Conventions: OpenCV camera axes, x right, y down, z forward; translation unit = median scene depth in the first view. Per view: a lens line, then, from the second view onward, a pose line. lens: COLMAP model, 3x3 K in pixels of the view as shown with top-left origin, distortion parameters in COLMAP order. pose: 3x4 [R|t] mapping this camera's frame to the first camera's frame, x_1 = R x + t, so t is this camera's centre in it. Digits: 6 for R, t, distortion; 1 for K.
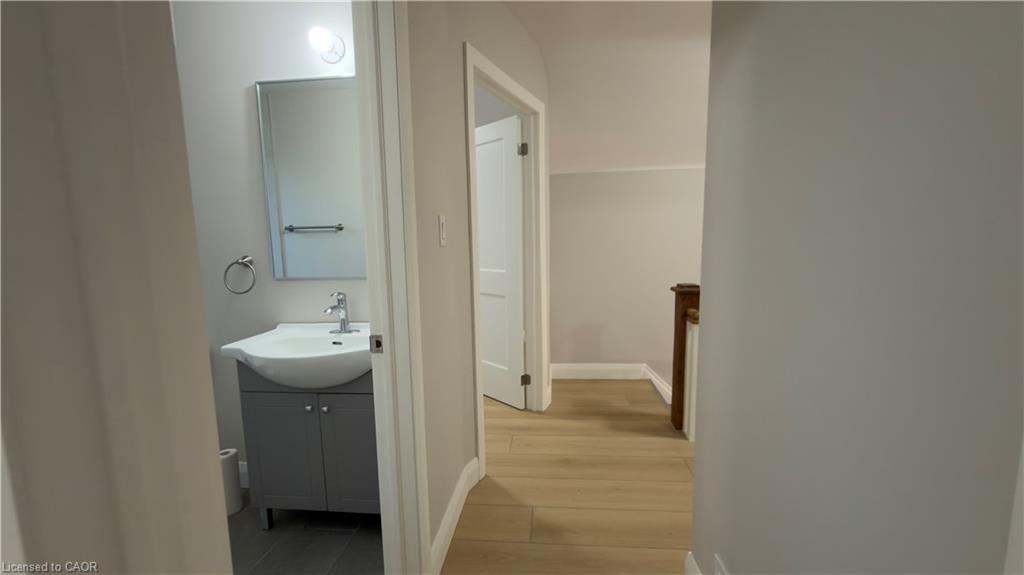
lens RADIAL K [[407.9, 0, 510.6], [0, 407.9, 288.7], [0, 0, 1]] dist [0.001200, -0.000184]
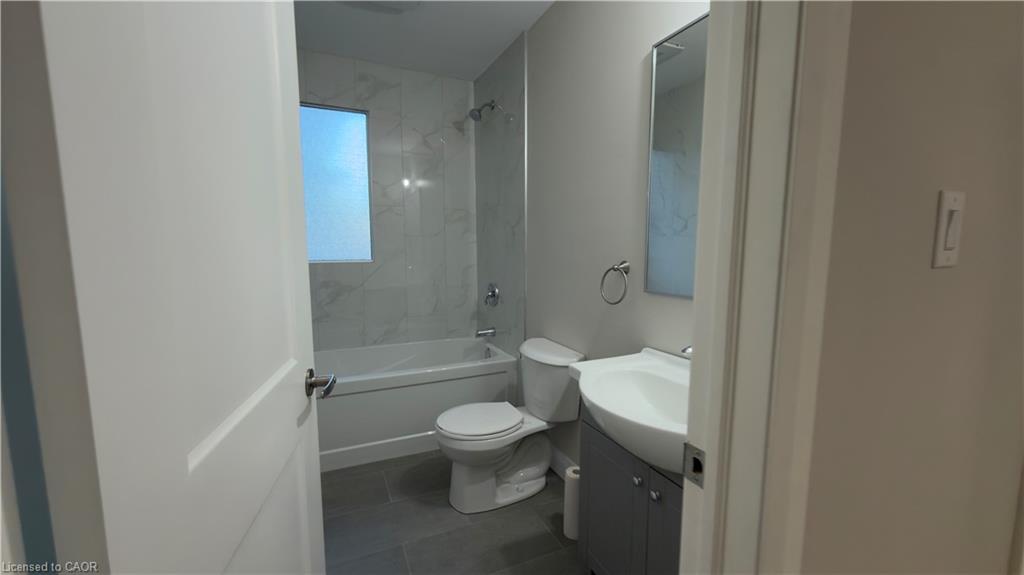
lens RADIAL K [[407.9, 0, 510.6], [0, 407.9, 288.7], [0, 0, 1]] dist [0.001200, -0.000184]
pose [[0.512717, 0.109956, -0.851487, -0.031606], [-0.108008, 0.992147, 0.063084, -0.052389], [0.851737, 0.059623, 0.520567, 0.358388]]
